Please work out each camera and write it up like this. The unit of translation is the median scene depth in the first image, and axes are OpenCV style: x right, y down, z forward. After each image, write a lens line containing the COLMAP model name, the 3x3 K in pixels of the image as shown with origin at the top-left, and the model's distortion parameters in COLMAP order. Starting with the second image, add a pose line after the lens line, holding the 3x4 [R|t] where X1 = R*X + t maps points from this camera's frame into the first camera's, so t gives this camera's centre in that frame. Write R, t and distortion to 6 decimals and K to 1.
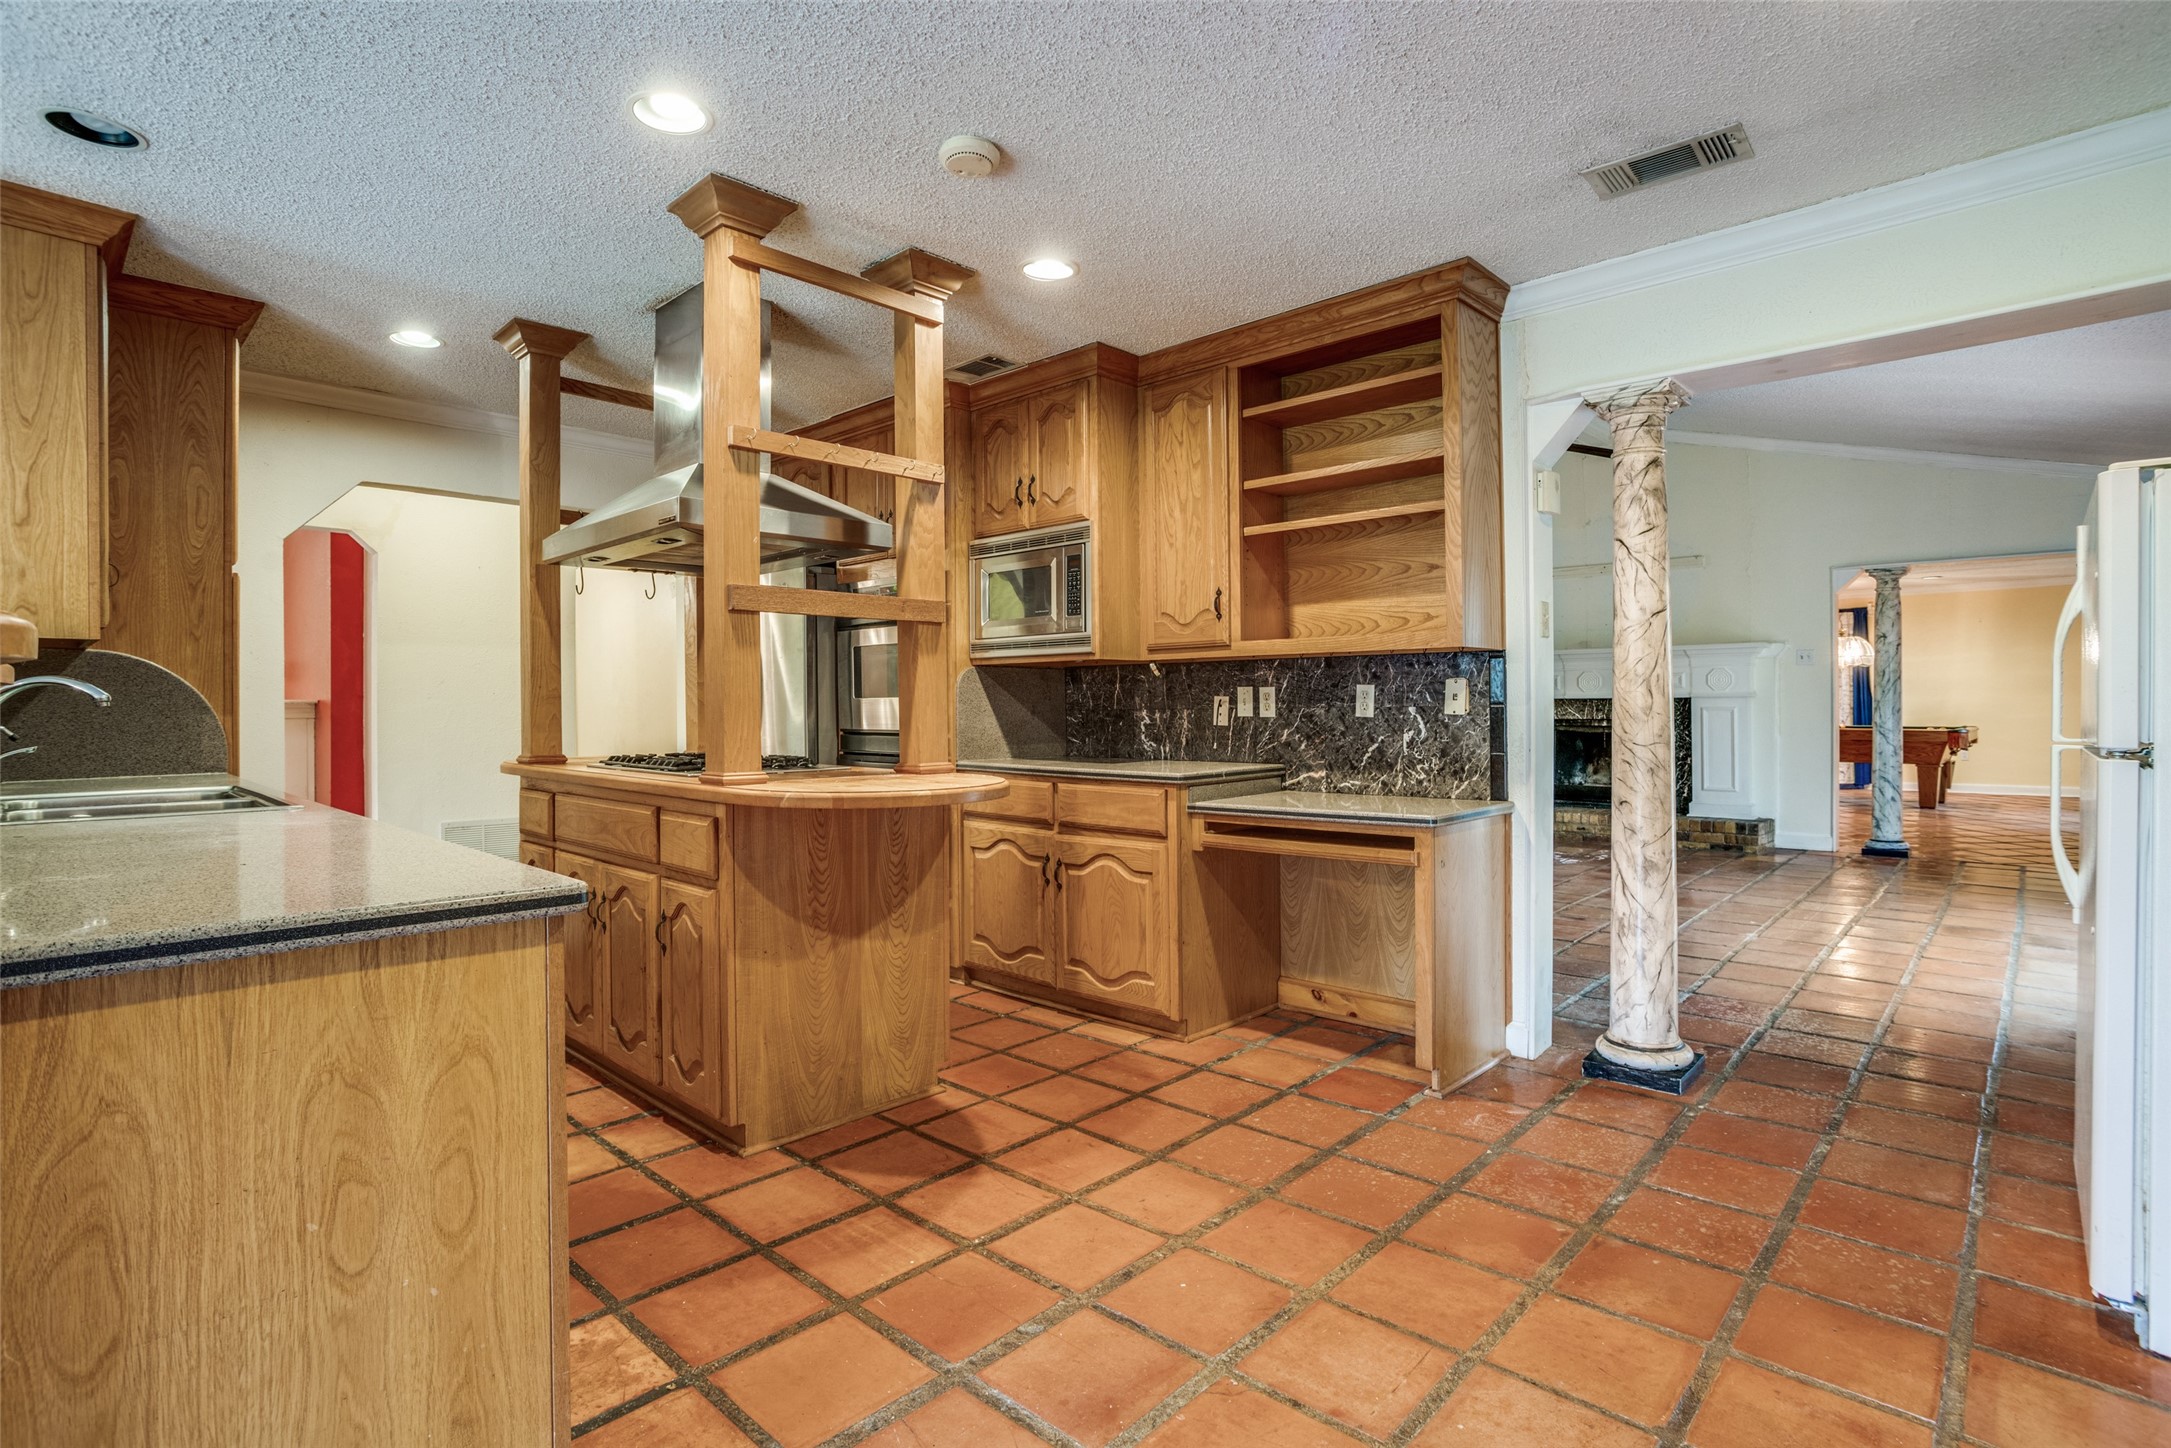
lens RADIAL K [[1052.3, 0, 1099.2], [0, 1052.3, 708.0], [0, 0, 1]] dist [-0.042292, 0.014912]
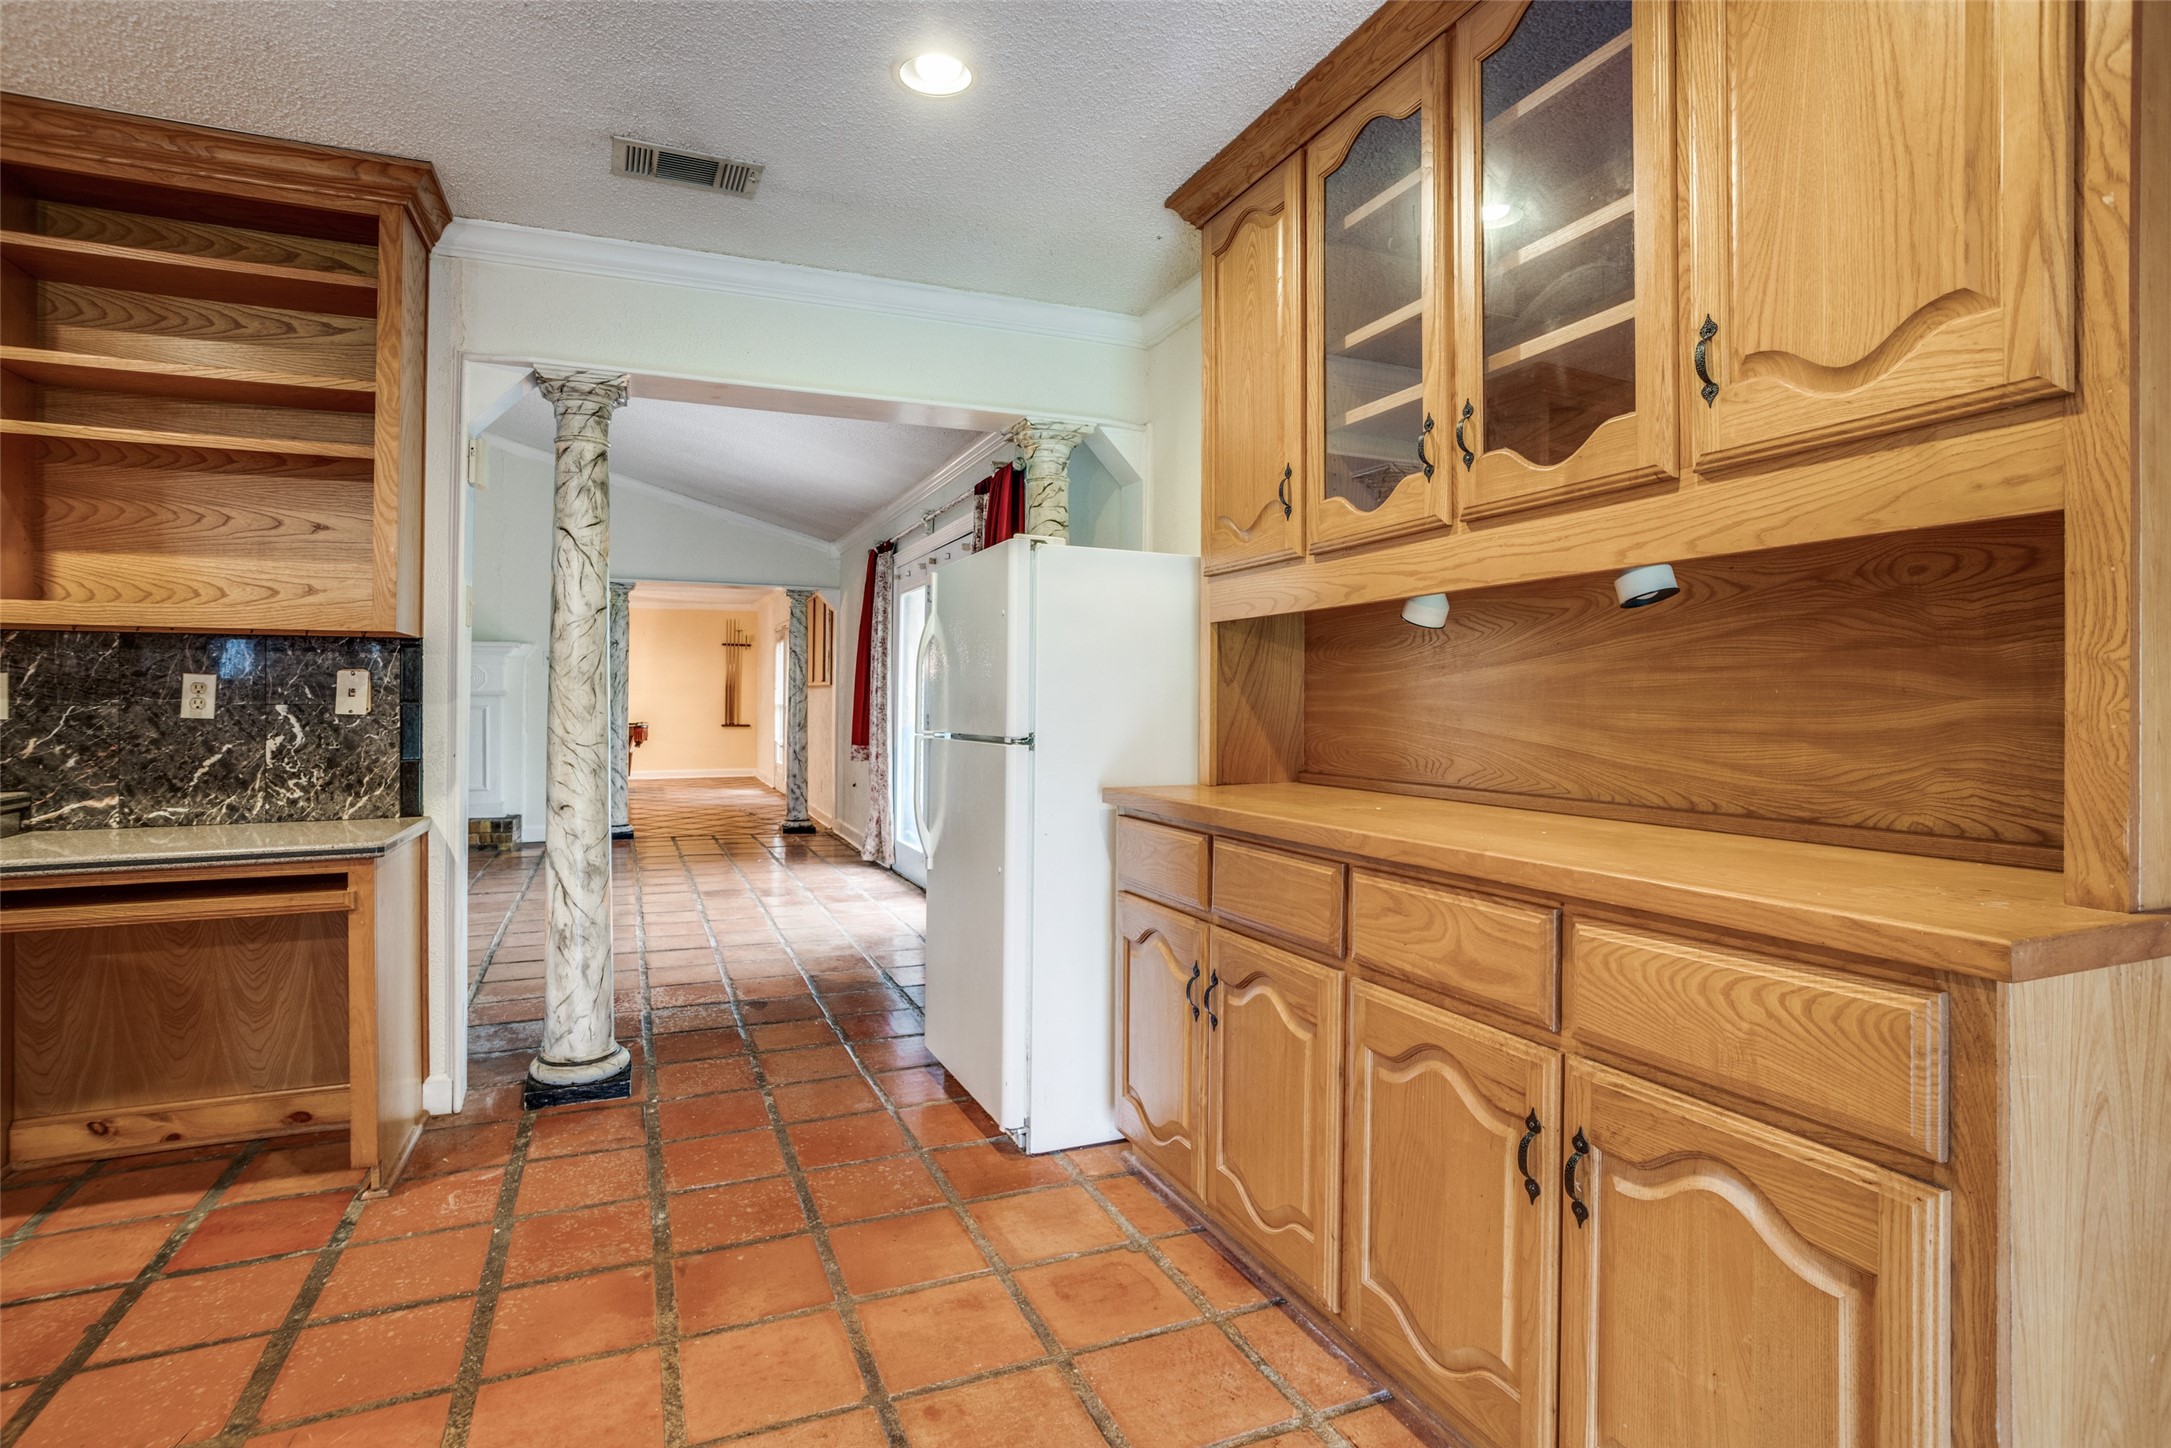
lens RADIAL K [[1052.3, 0, 1088.5], [0, 1052.3, 693.8], [0, 0, 1]] dist [-0.042292, 0.014912]
pose [[0.419877, 0.013392, 0.907482, -0.151440], [-0.002581, 0.999905, -0.013561, -0.000375], [-0.907578, 0.003352, 0.419871, 0.165296]]
